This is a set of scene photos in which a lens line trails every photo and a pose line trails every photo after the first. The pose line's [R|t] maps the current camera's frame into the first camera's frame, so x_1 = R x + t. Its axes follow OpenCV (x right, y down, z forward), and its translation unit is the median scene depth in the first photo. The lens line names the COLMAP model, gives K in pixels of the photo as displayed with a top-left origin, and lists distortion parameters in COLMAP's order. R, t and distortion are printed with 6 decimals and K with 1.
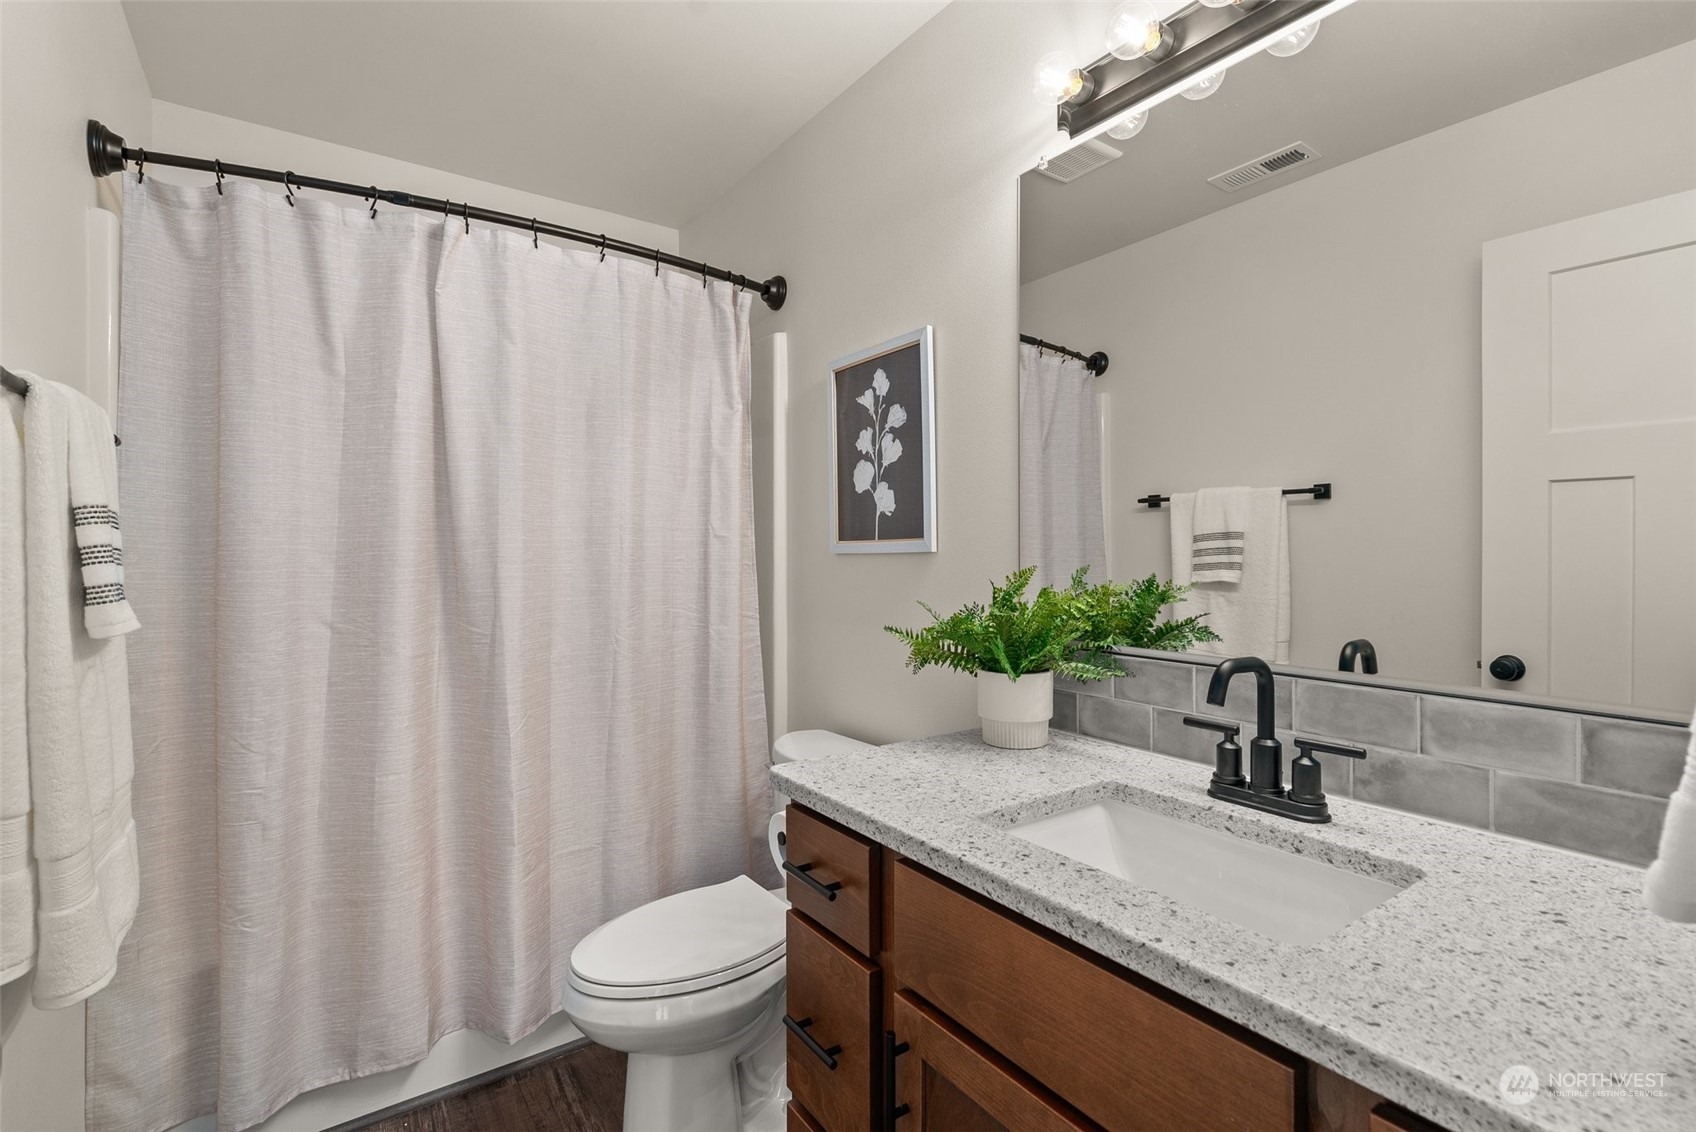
lens RADIAL K [[775.1, 0, 842.6], [0, 775.1, 561.4], [0, 0, 1]] dist [-0.001627, 0.000674]
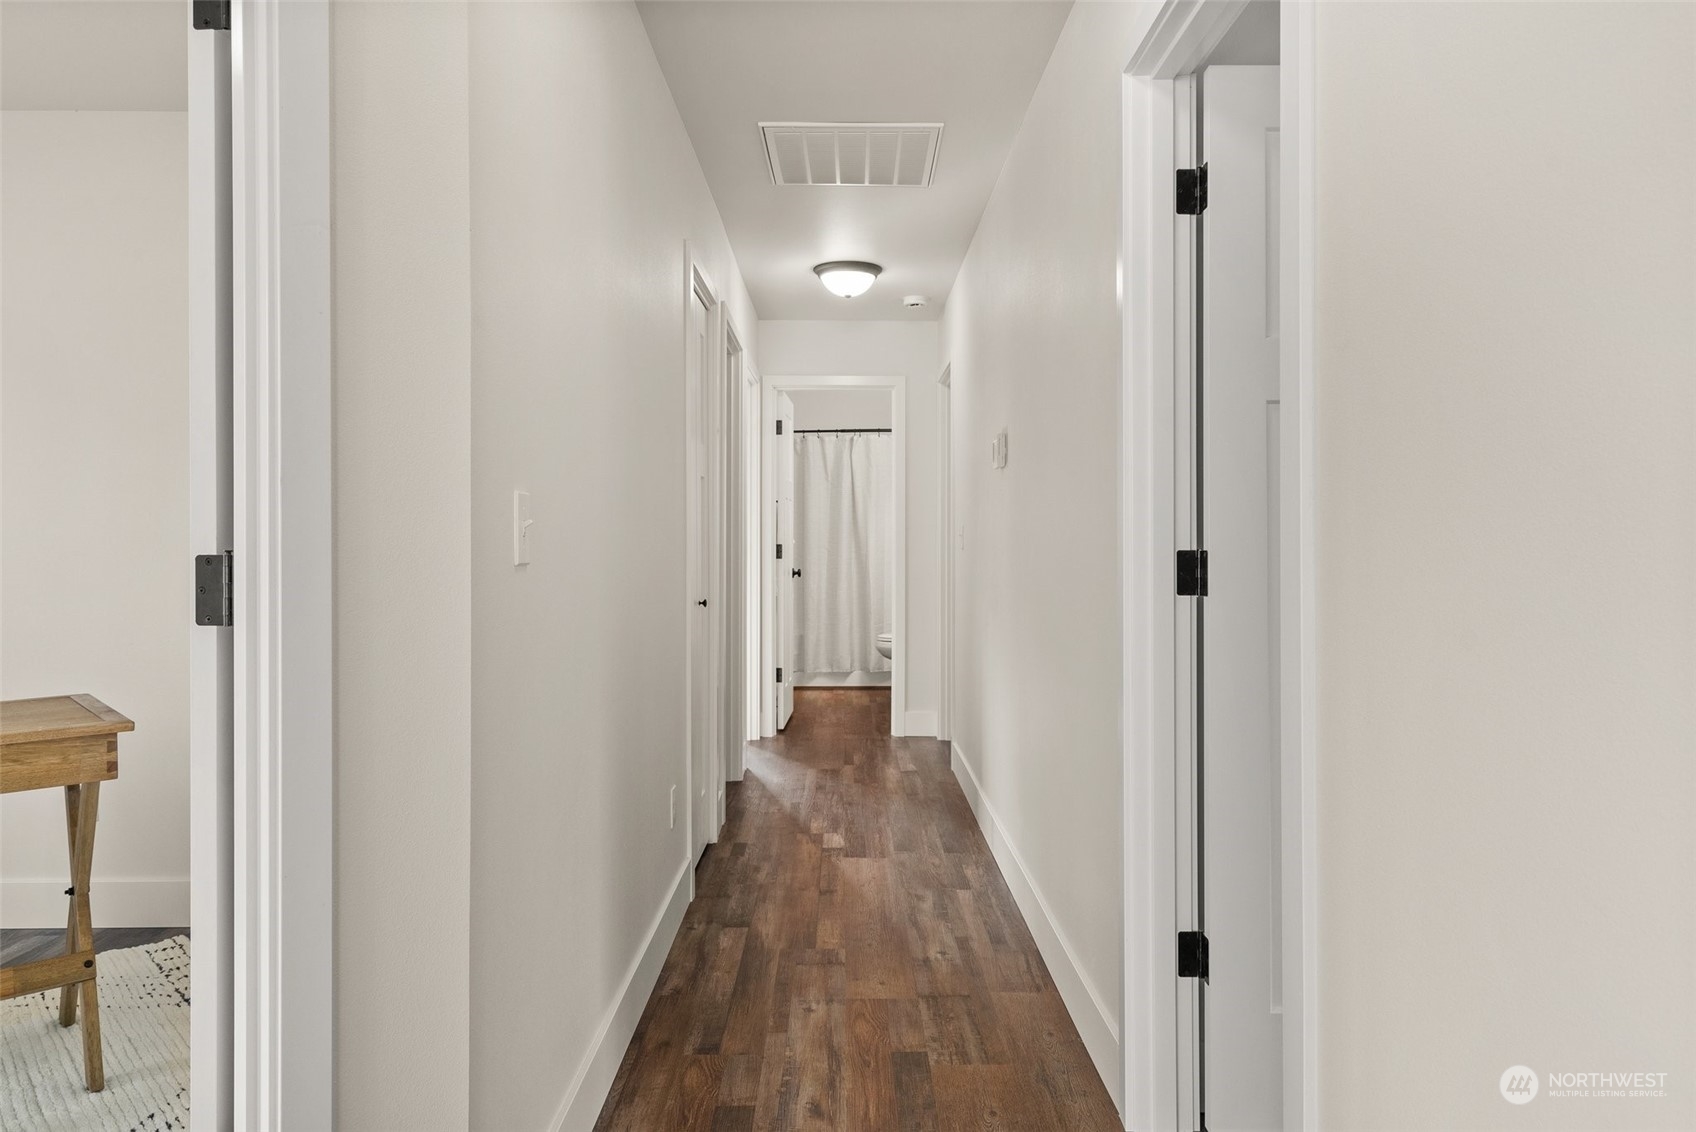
lens RADIAL K [[1201.2, 0, 852.1], [0, 1201.2, 561.2], [0, 0, 1]] dist [0.033467, 0.005020]
pose [[0.831359, 0.006380, -0.555699, 2.540174], [0.000243, 0.999930, 0.011844, 0.069841], [0.555736, -0.009981, 0.831299, -3.584162]]
